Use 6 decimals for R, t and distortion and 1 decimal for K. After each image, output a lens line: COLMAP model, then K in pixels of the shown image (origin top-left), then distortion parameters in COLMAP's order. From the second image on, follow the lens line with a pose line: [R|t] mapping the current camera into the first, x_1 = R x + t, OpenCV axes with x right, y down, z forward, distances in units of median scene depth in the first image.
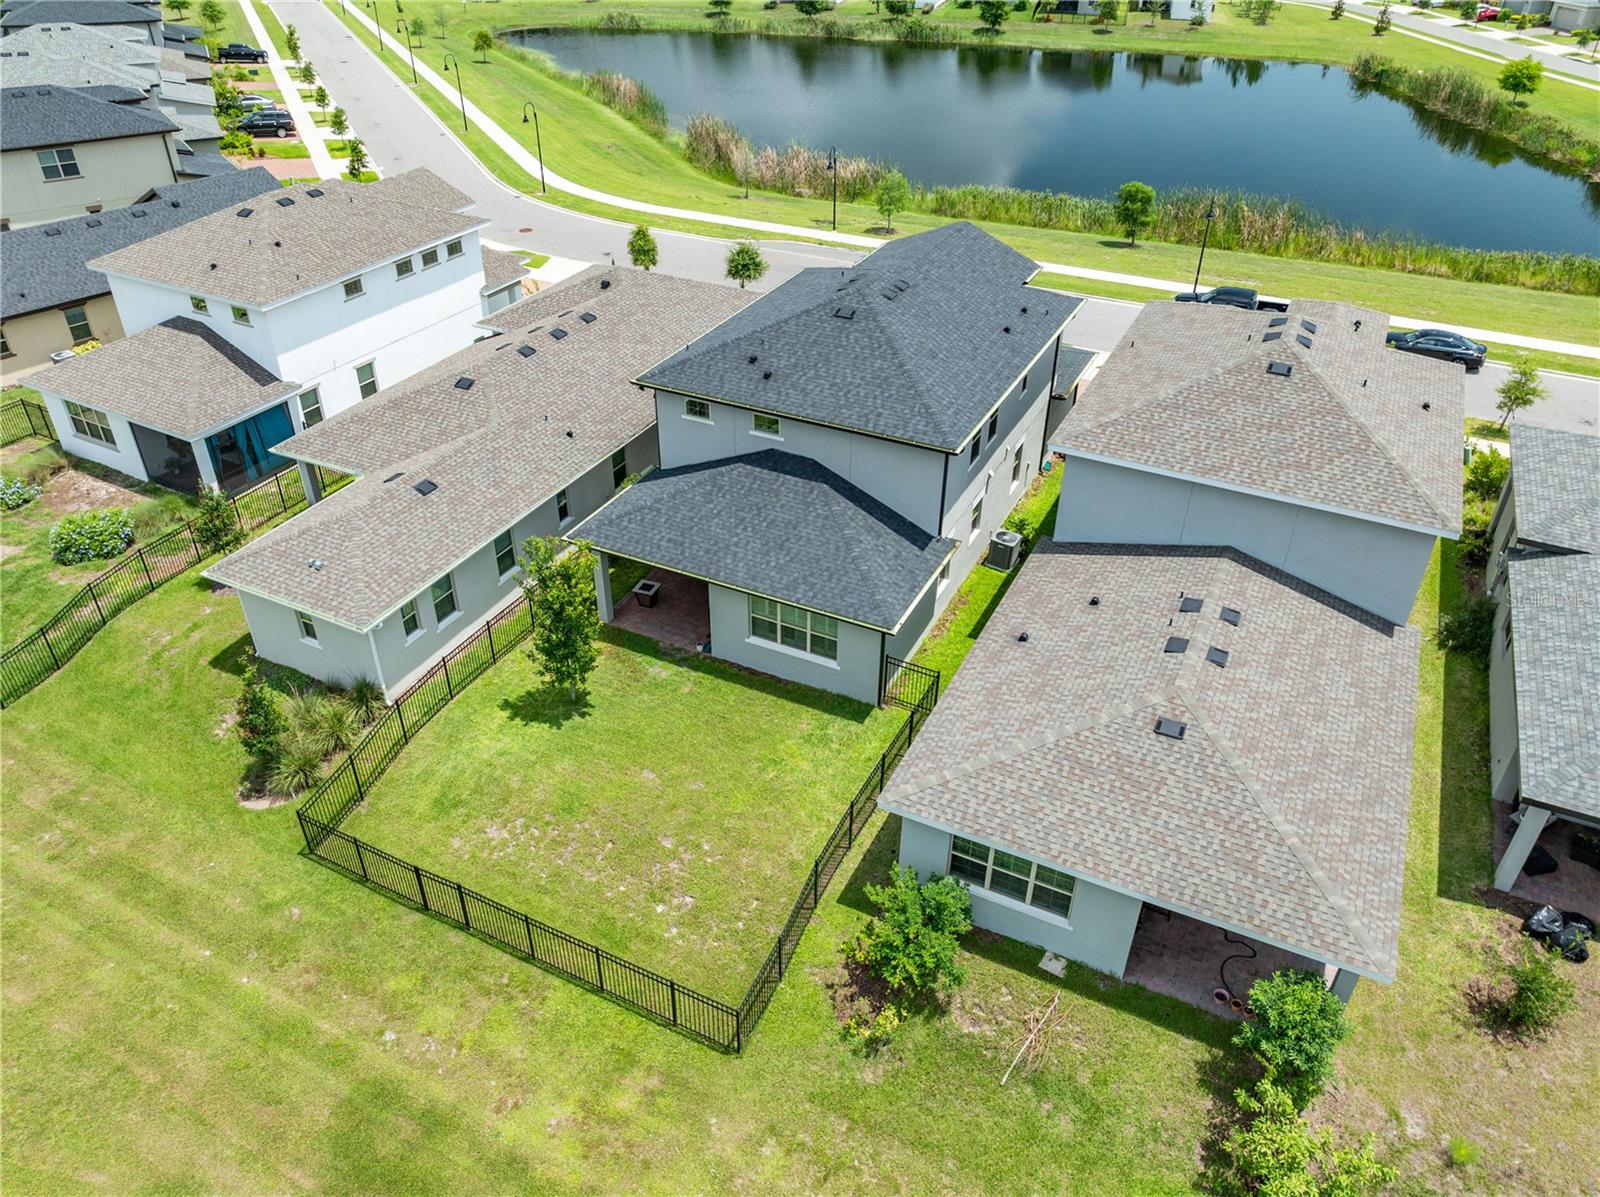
lens RADIAL K [[1140.3, 0, 791.5], [0, 1140.3, 602.4], [0, 0, 1]] dist [-0.031839, -0.001232]
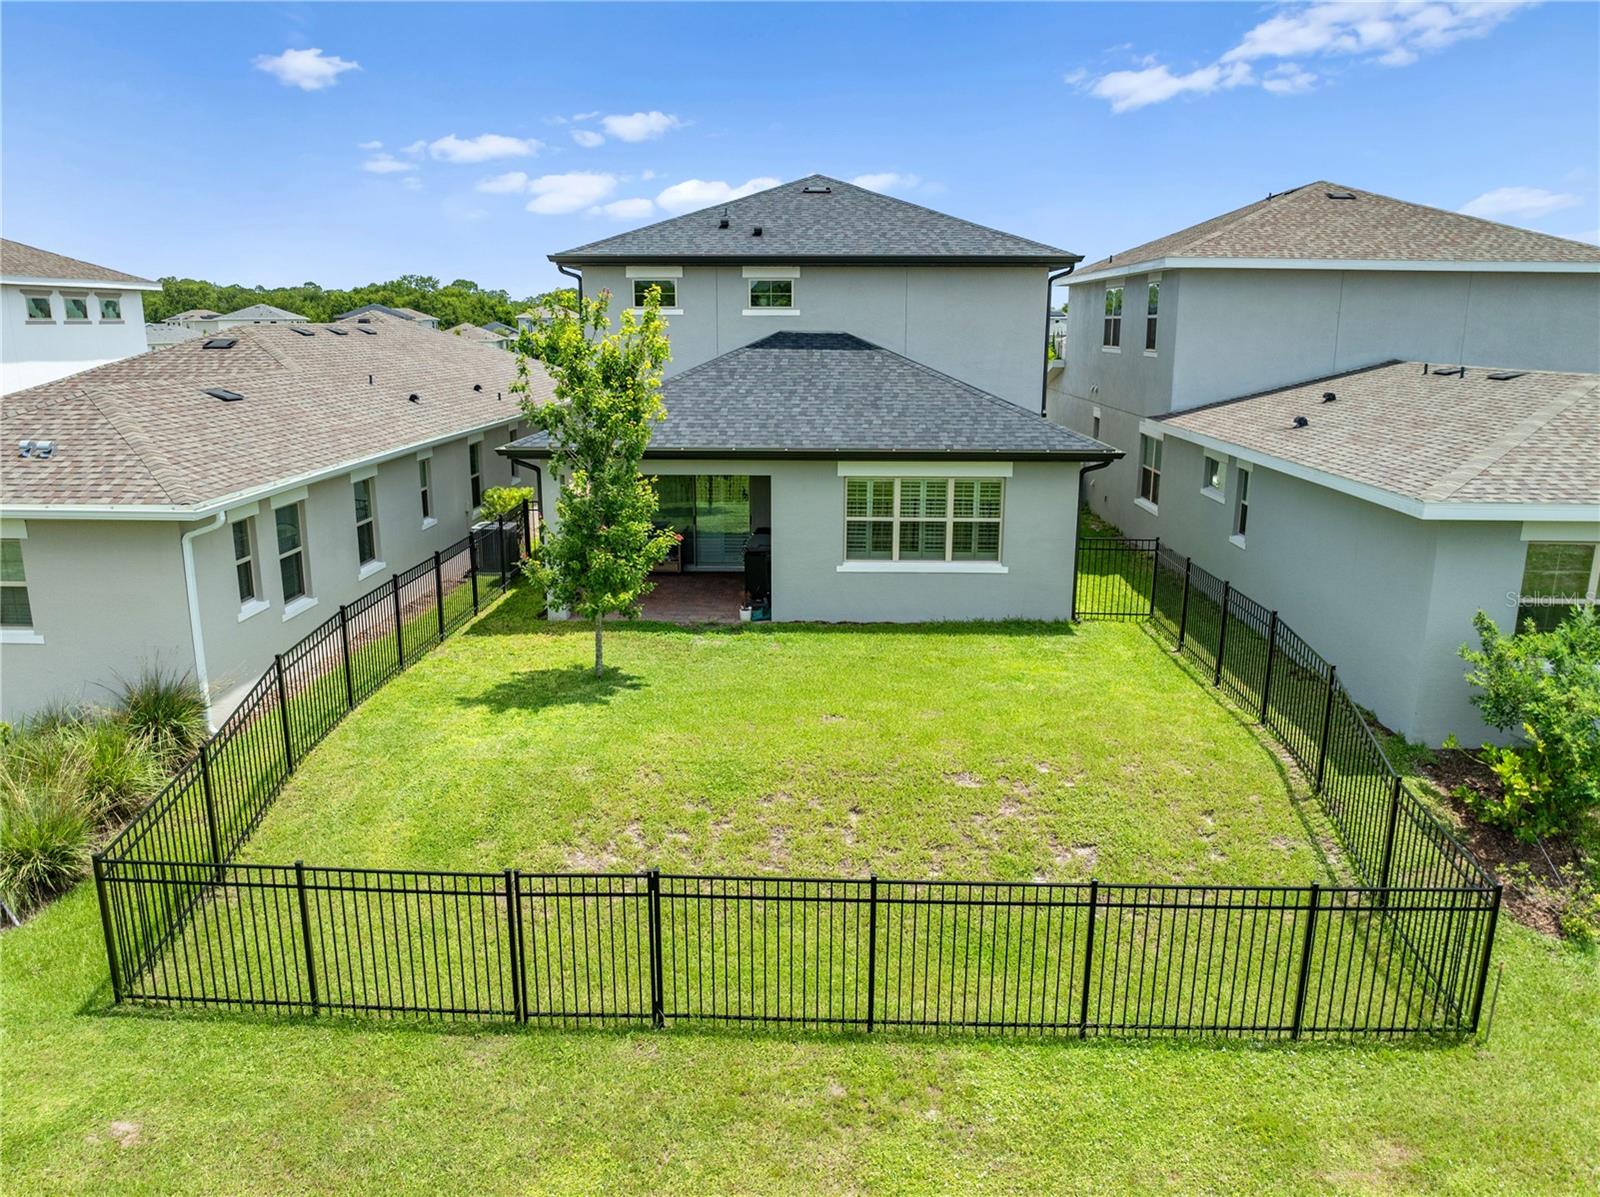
lens RADIAL K [[1140.3, 0, 797.0], [0, 1140.3, 600.7], [0, 0, 1]] dist [-0.031839, -0.001232]
pose [[0.908989, -0.100538, 0.404514, -0.364930], [0.234780, 0.925377, -0.297583, 0.266322], [-0.344409, 0.365471, 0.864762, 0.569451]]
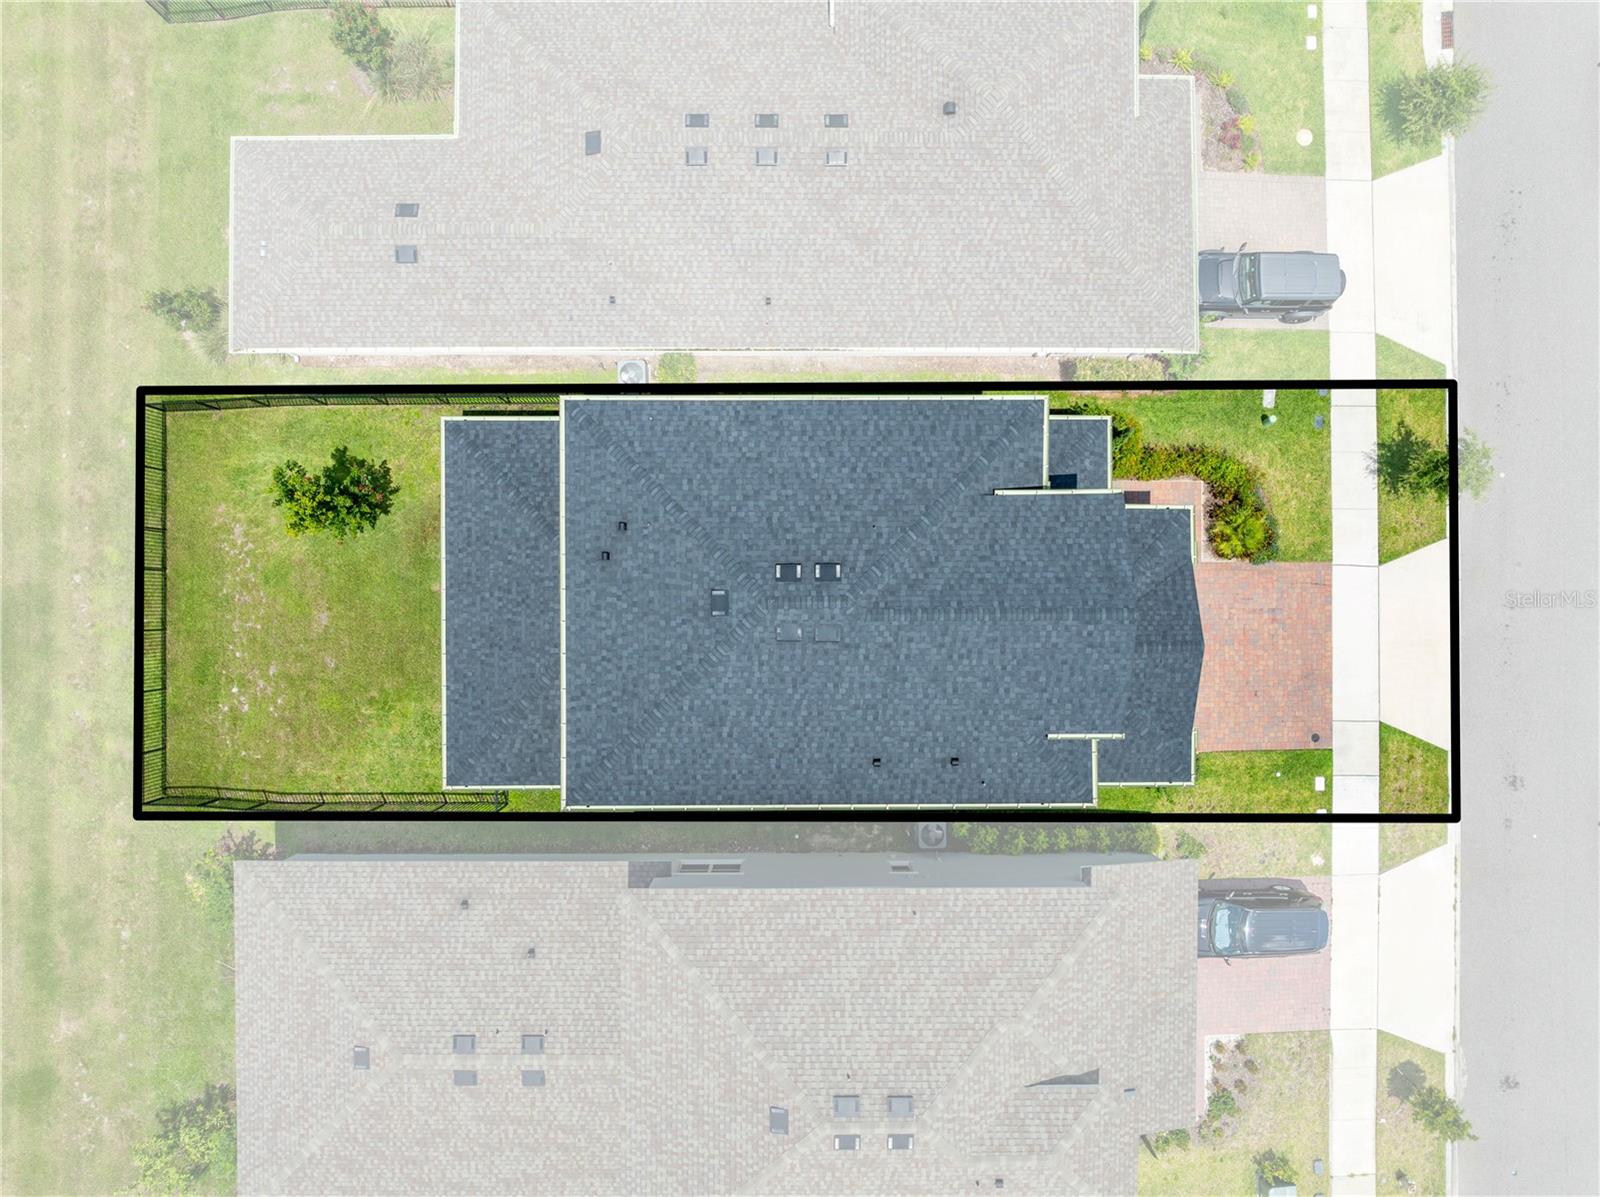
lens RADIAL K [[1140.3, 0, 801.2], [0, 1140.3, 605.5], [0, 0, 1]] dist [-0.031839, -0.001232]
pose [[0.450463, 0.892794, 0.001614, 0.090857], [-0.515682, 0.258713, 0.816786, -1.147688], [0.728804, -0.368764, 0.576938, 0.724305]]
